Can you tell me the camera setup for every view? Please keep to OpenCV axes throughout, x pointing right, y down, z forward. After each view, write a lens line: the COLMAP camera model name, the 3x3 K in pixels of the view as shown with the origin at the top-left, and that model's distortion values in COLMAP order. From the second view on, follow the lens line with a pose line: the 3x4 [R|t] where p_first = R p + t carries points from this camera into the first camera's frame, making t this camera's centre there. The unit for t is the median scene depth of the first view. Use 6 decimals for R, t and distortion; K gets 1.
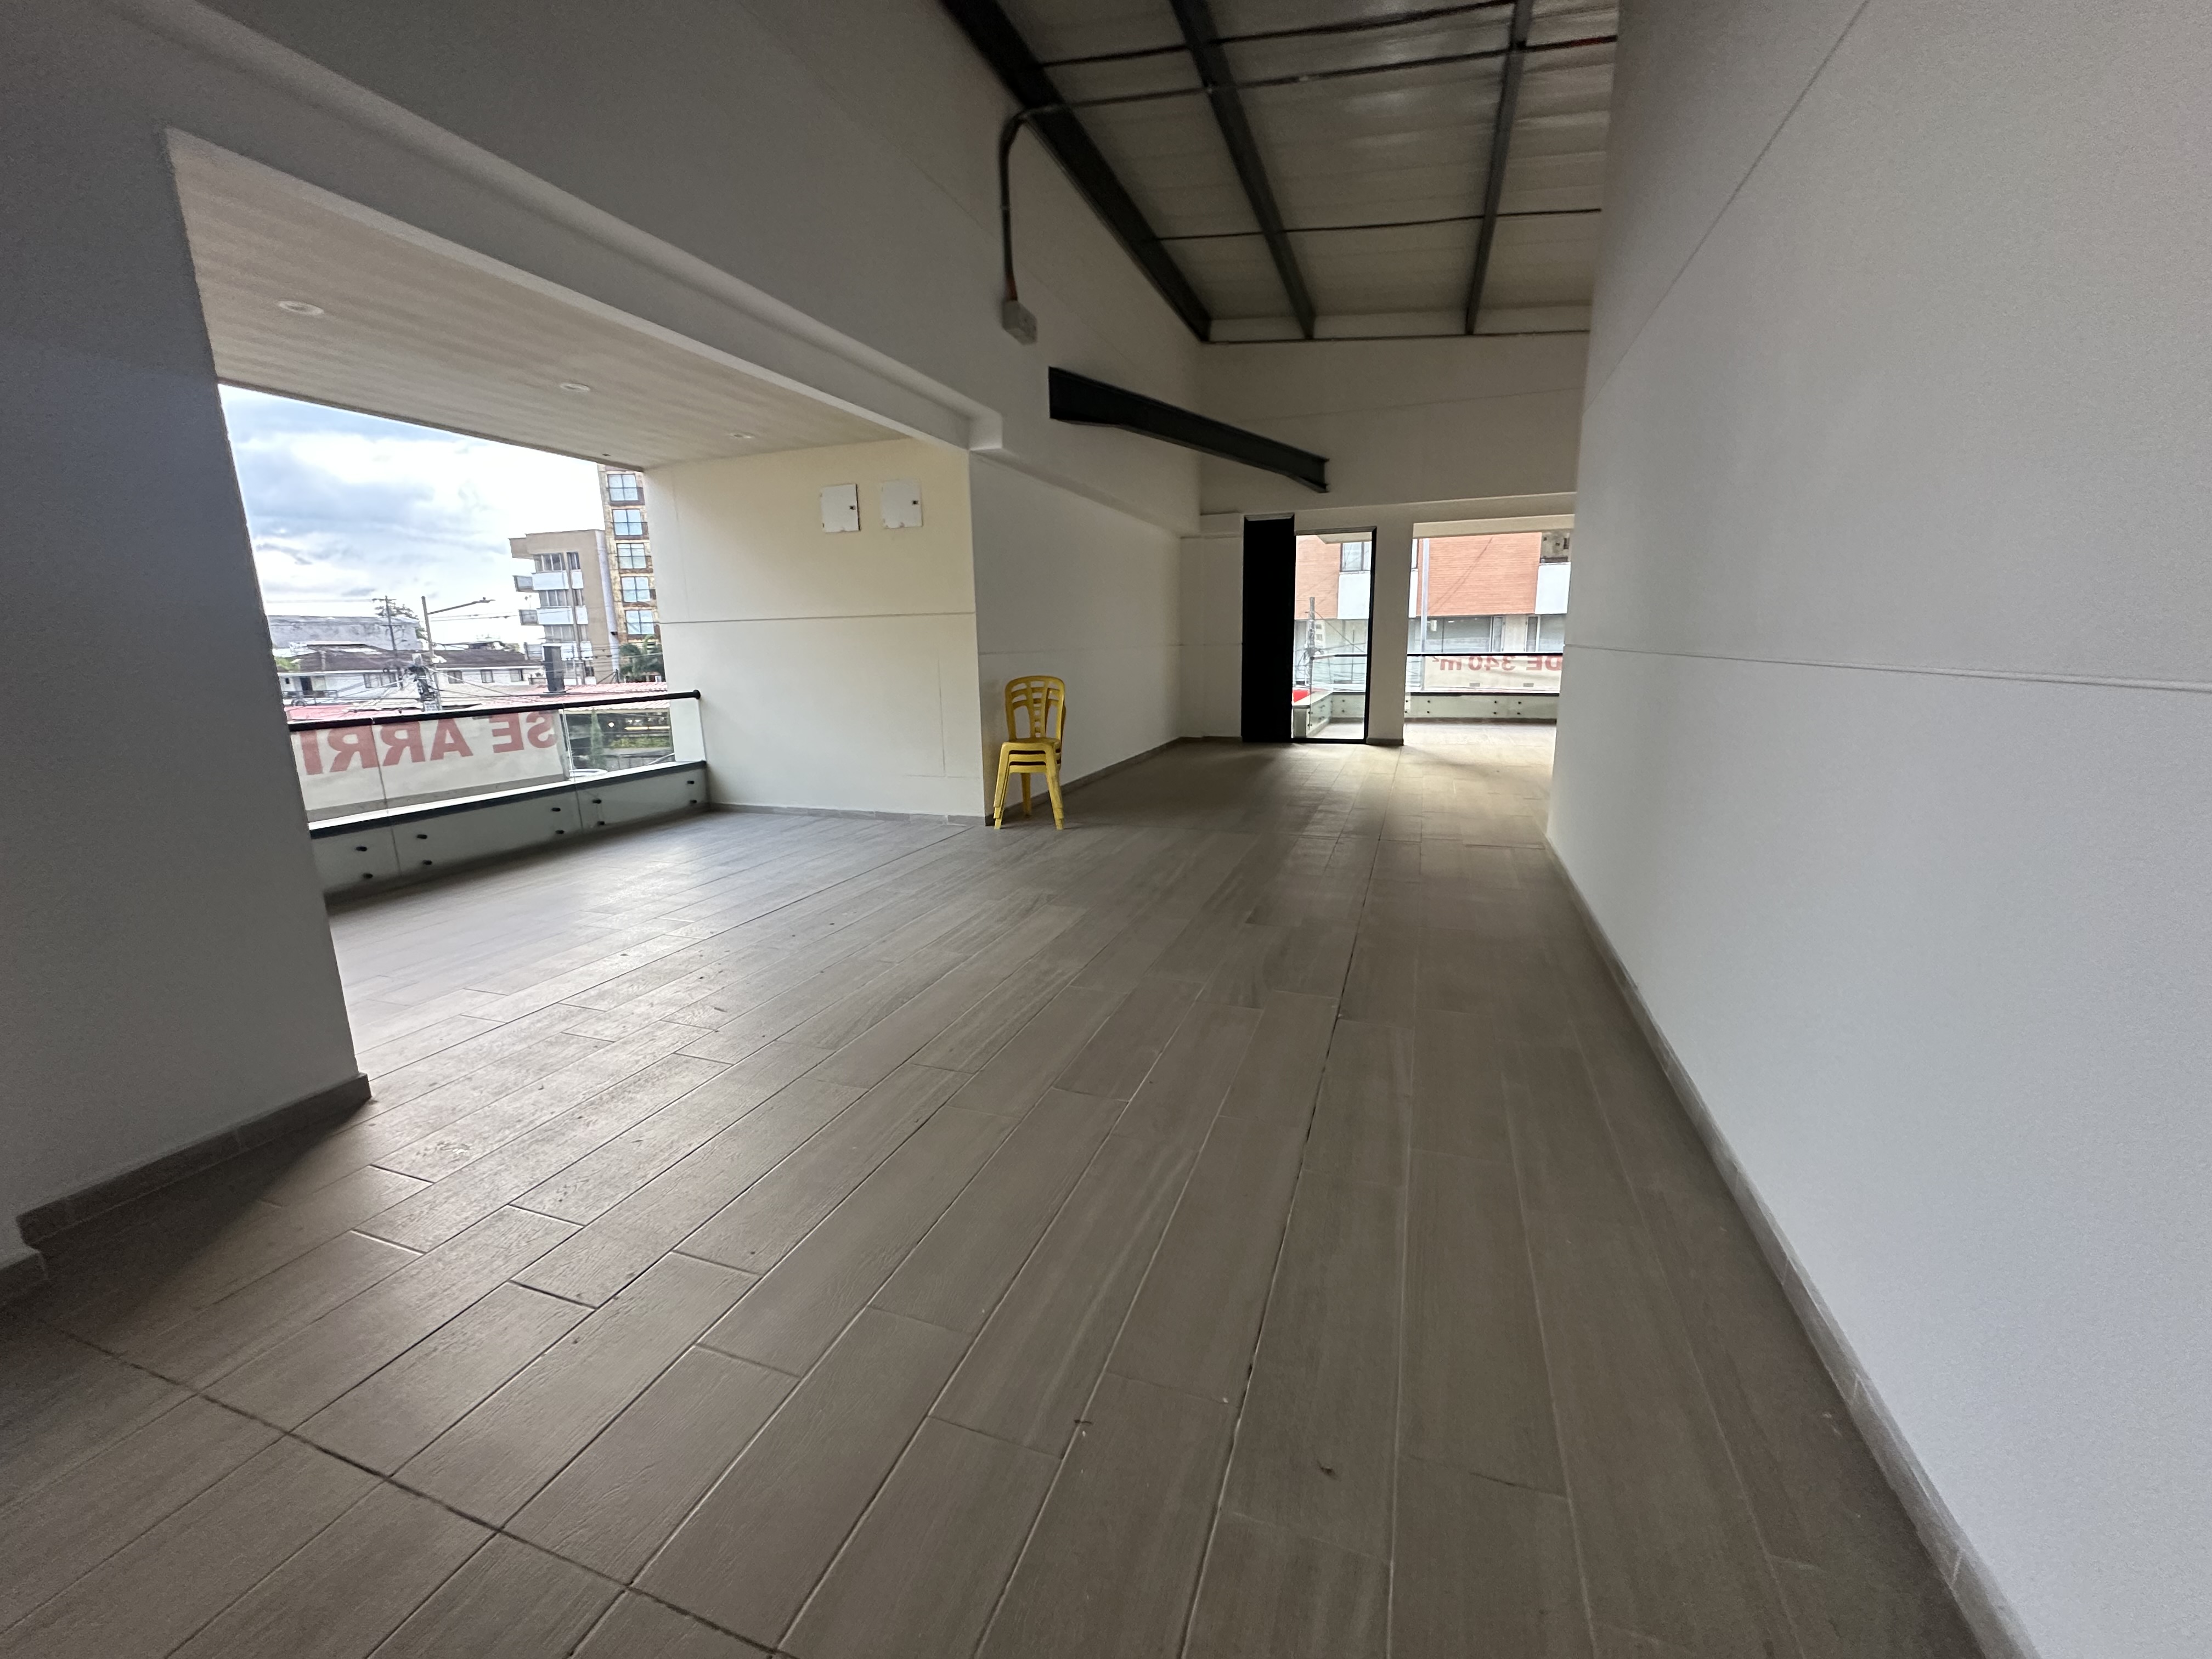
lens RADIAL K [[881.1, 0, 1106.4], [0, 881.1, 825.9], [0, 0, 1]] dist [-0.003808, 0.000973]
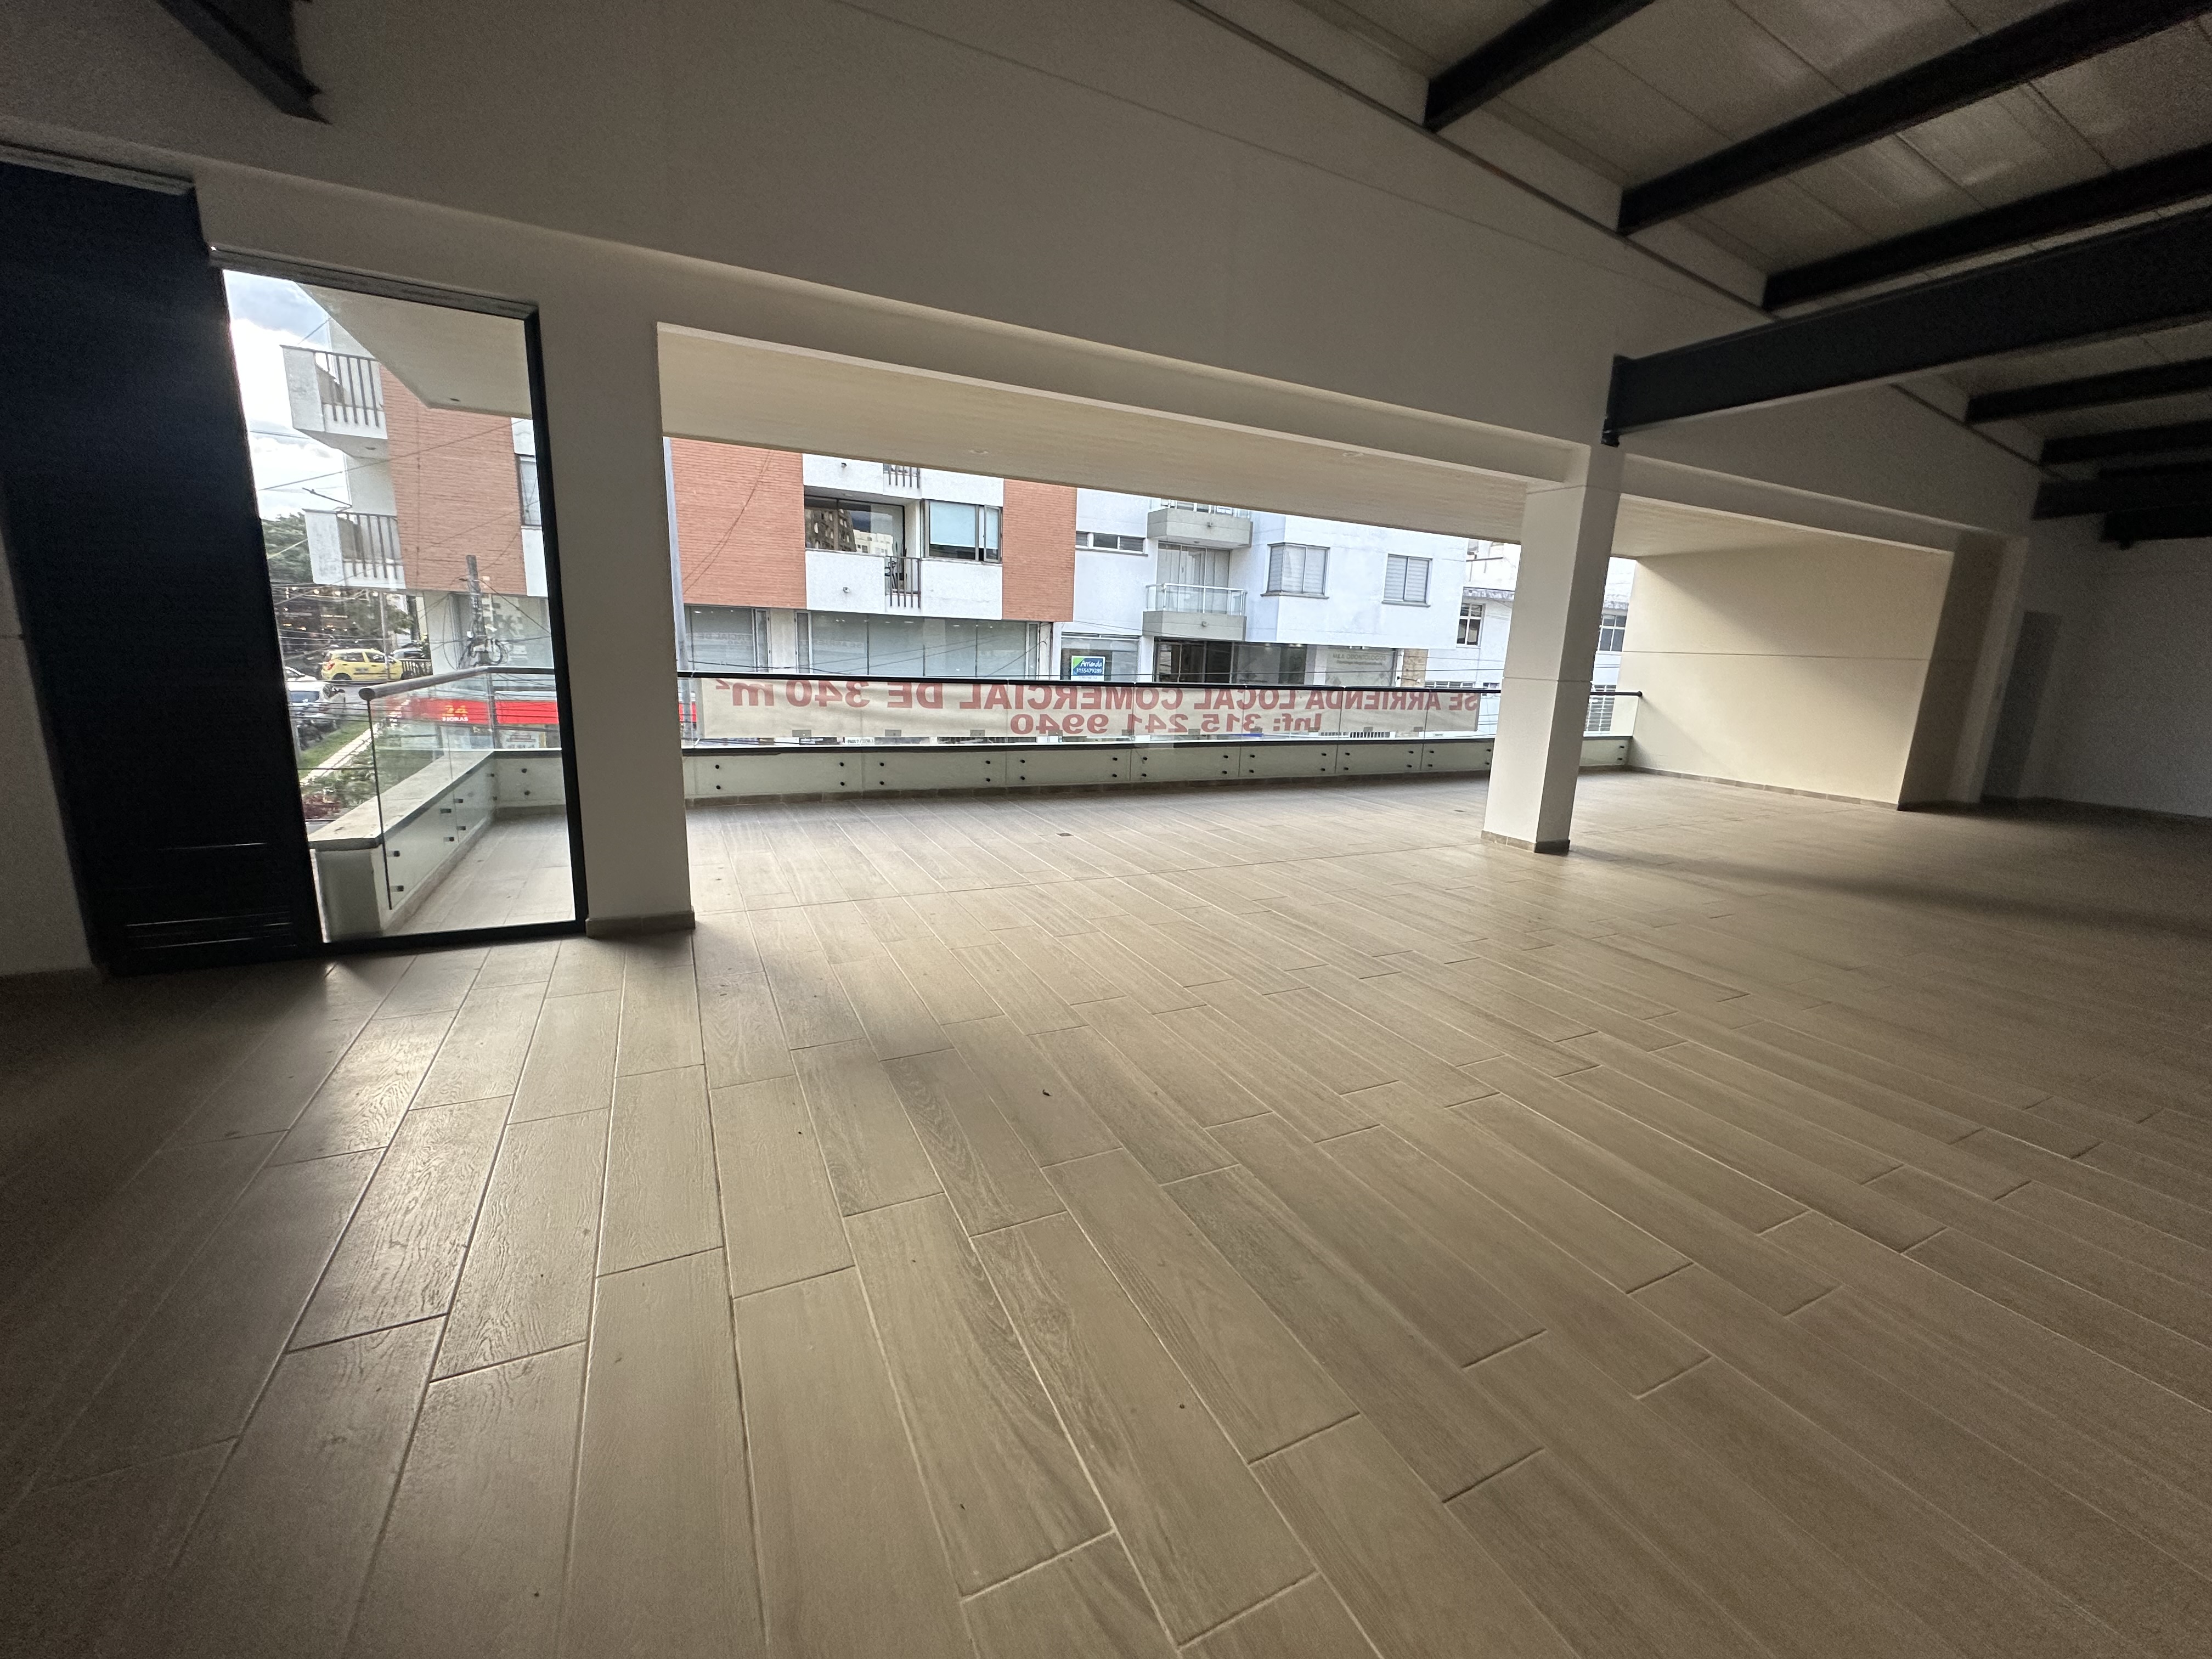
lens RADIAL K [[881.1, 0, 1107.6], [0, 881.1, 827.8], [0, 0, 1]] dist [-0.003808, 0.000973]
pose [[0.691400, -0.102012, 0.715234, 0.157868], [0.095225, 0.994212, 0.049750, -0.111982], [-0.716169, 0.033711, 0.697112, 0.494883]]
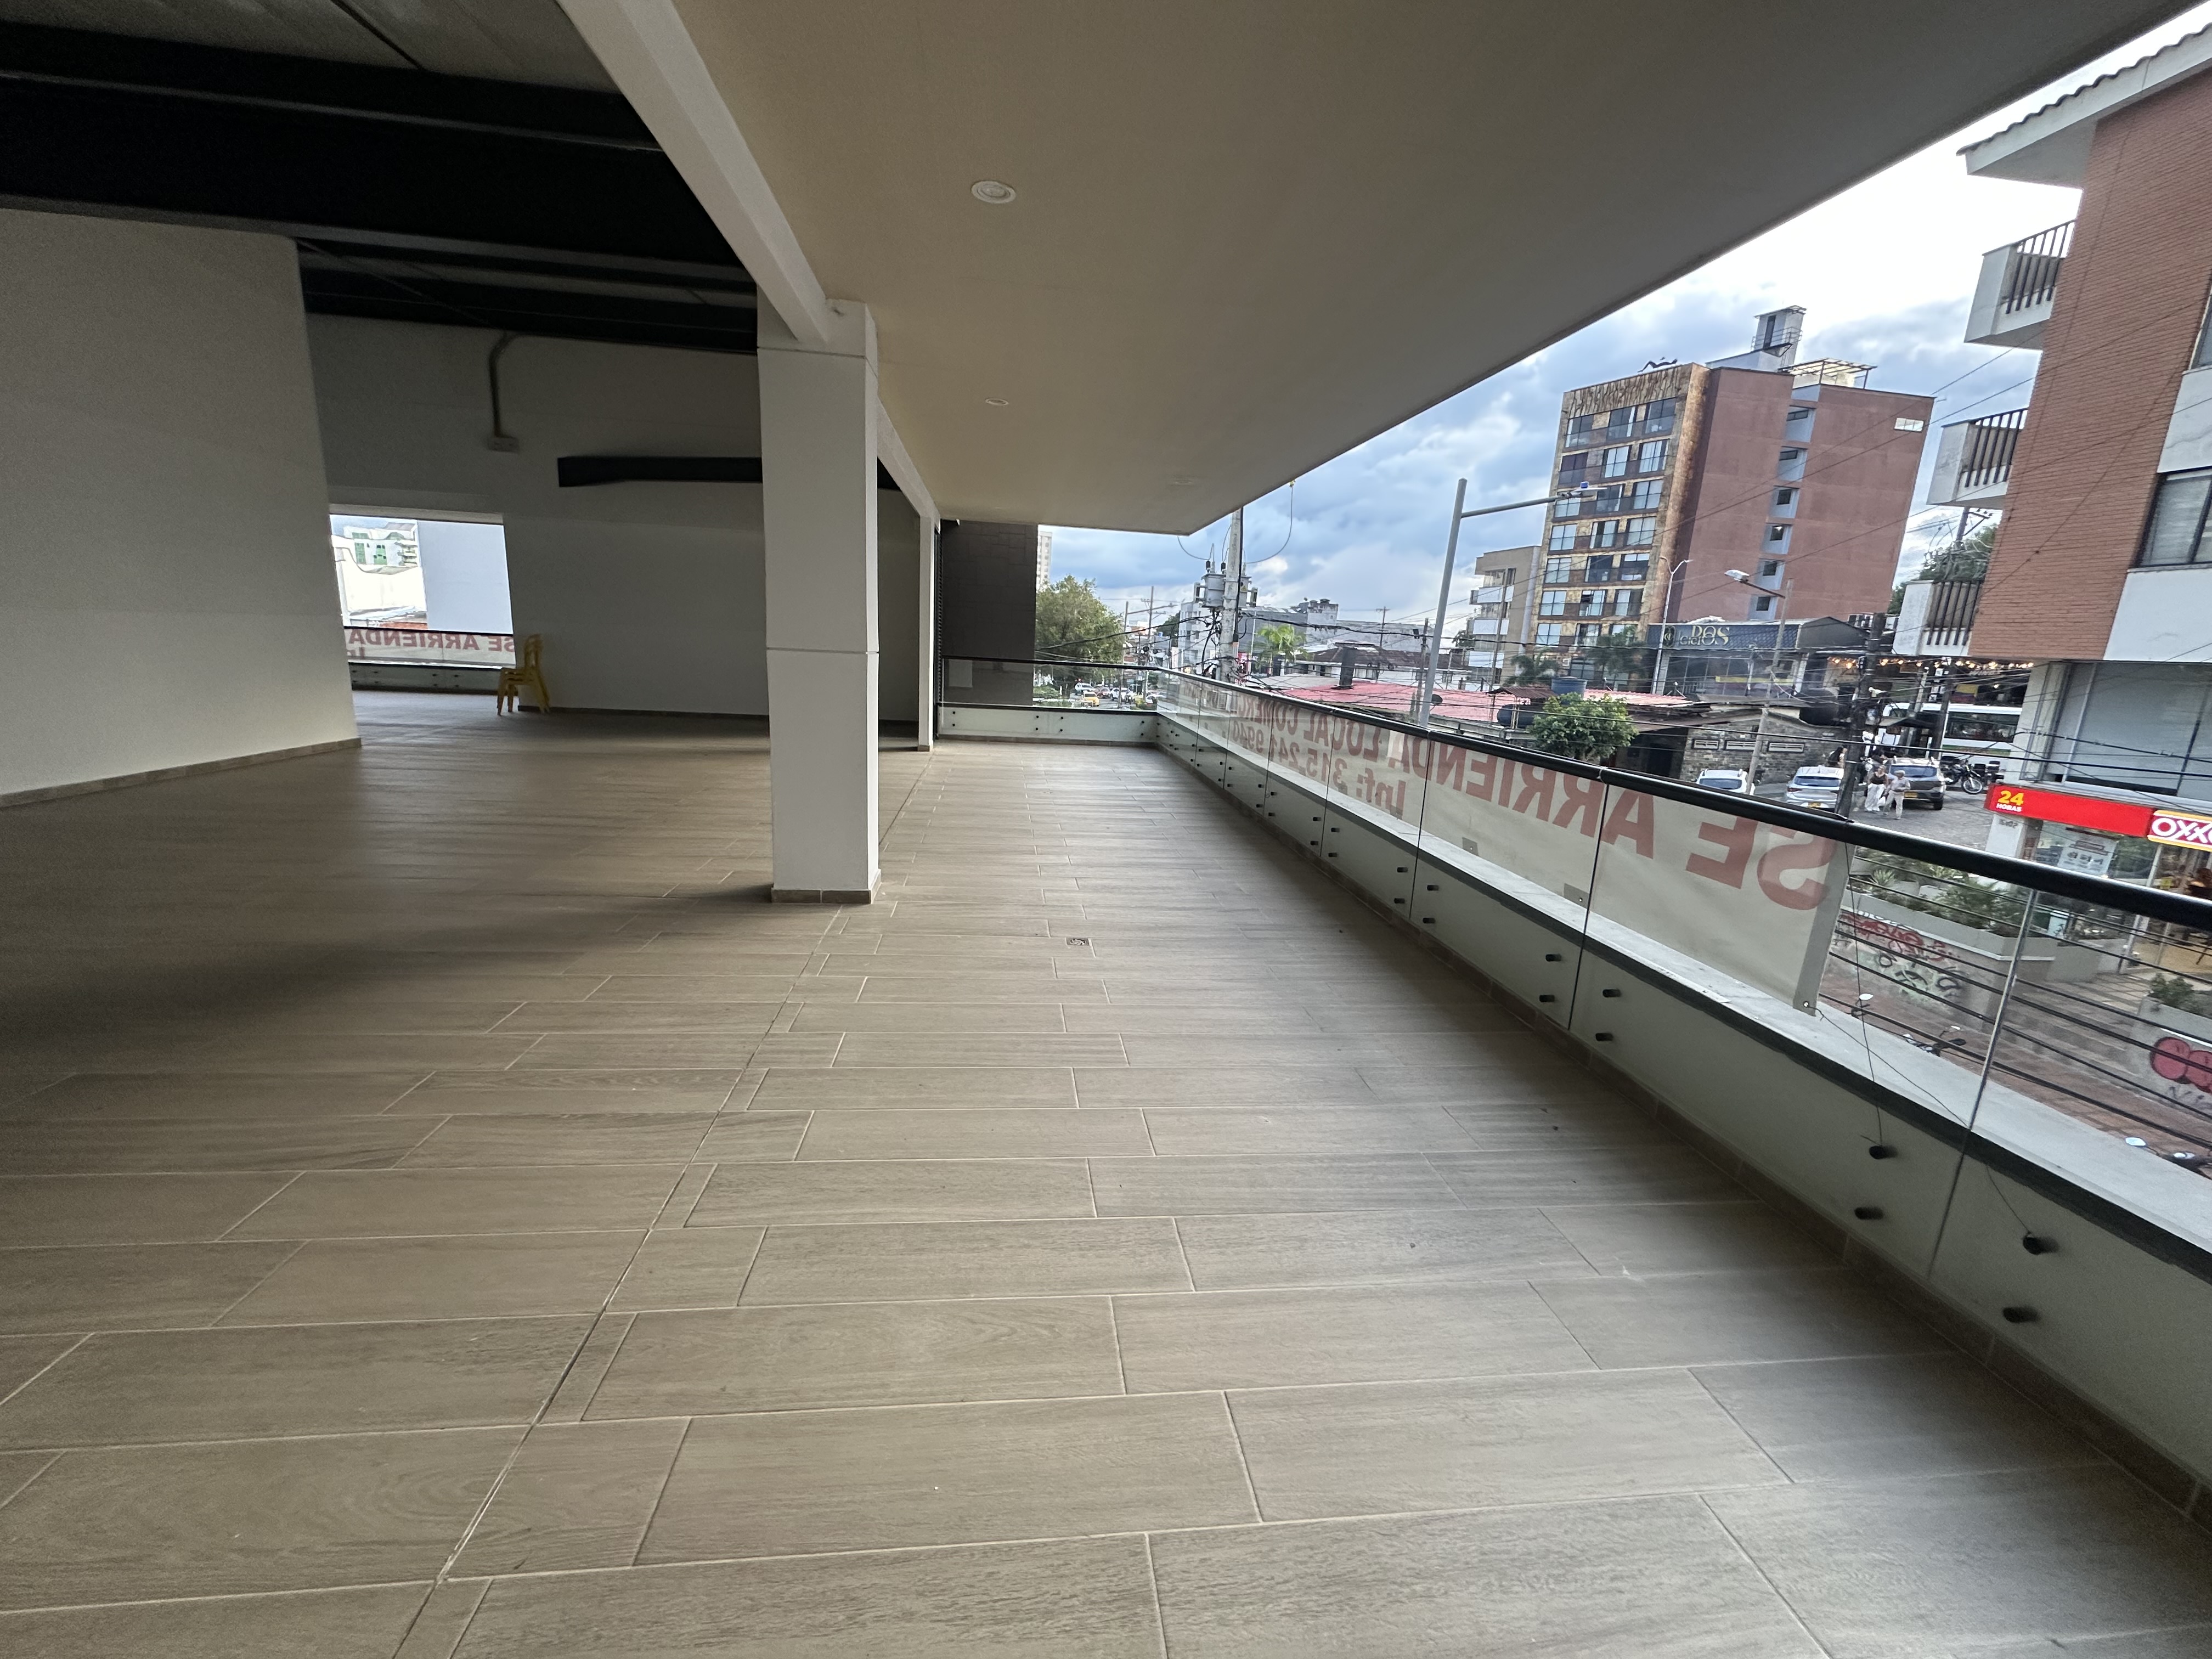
lens RADIAL K [[881.1, 0, 1105.8], [0, 881.1, 828.0], [0, 0, 1]] dist [-0.003808, 0.000973]
pose [[0.441510, 0.228059, -0.867789, 1.039468], [-0.241428, 0.961685, 0.129903, -0.150916], [0.864165, 0.152155, 0.479653, 0.602825]]
